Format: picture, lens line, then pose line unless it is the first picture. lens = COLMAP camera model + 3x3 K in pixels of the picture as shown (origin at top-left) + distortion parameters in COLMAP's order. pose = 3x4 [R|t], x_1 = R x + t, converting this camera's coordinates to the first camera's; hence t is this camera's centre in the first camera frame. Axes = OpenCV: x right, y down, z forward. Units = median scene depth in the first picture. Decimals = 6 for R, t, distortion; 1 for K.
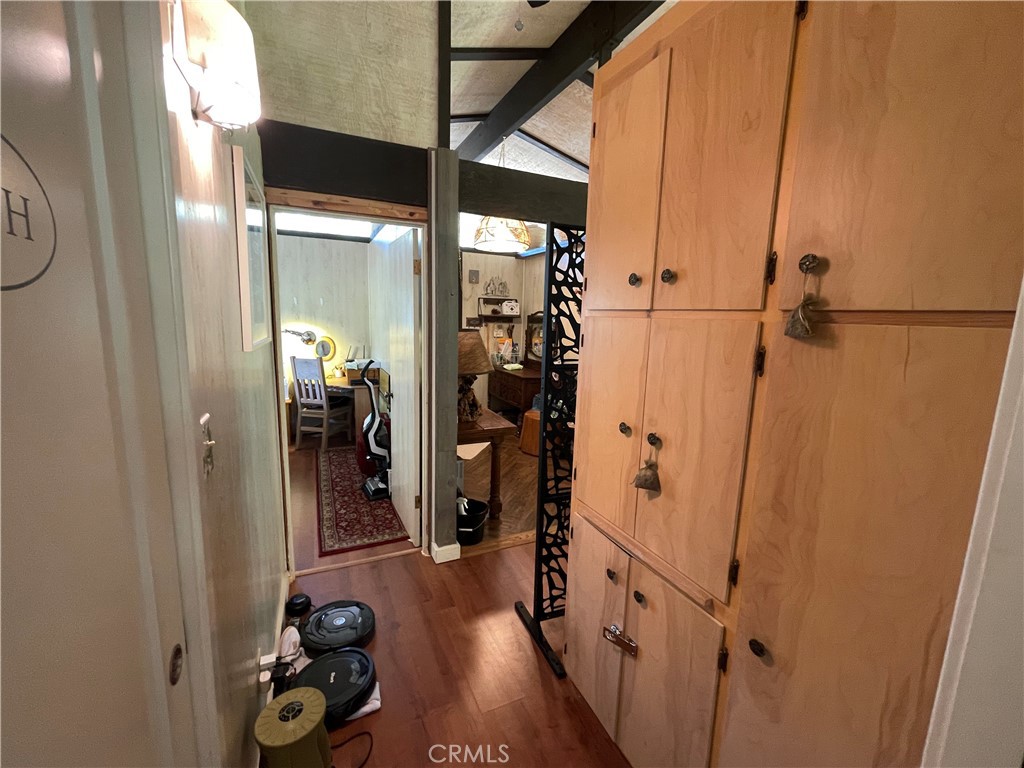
lens RADIAL K [[413.5, 0, 508.4], [0, 413.5, 378.5], [0, 0, 1]] dist [-0.002004, -0.000152]
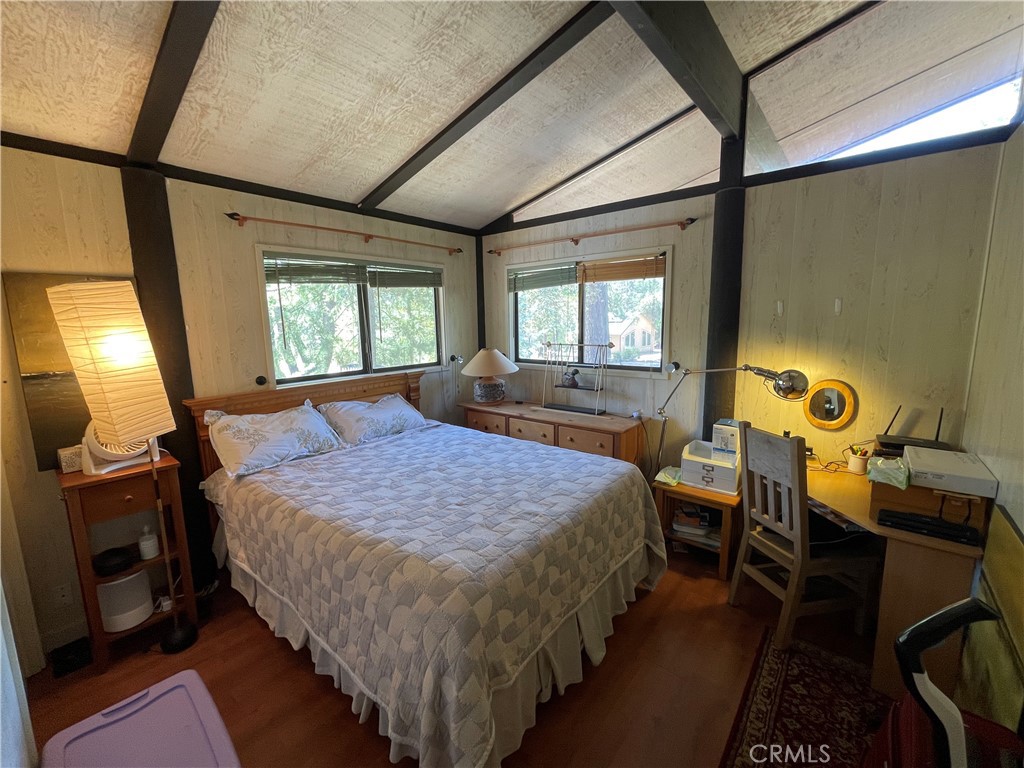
lens RADIAL K [[413.5, 0, 508.2], [0, 413.5, 383.4], [0, 0, 1]] dist [-0.002004, -0.000152]
pose [[0.410715, 0.089283, -0.907382, -0.186732], [-0.108345, 0.992922, 0.048658, -0.090597], [0.905303, 0.078326, 0.417481, 0.519190]]
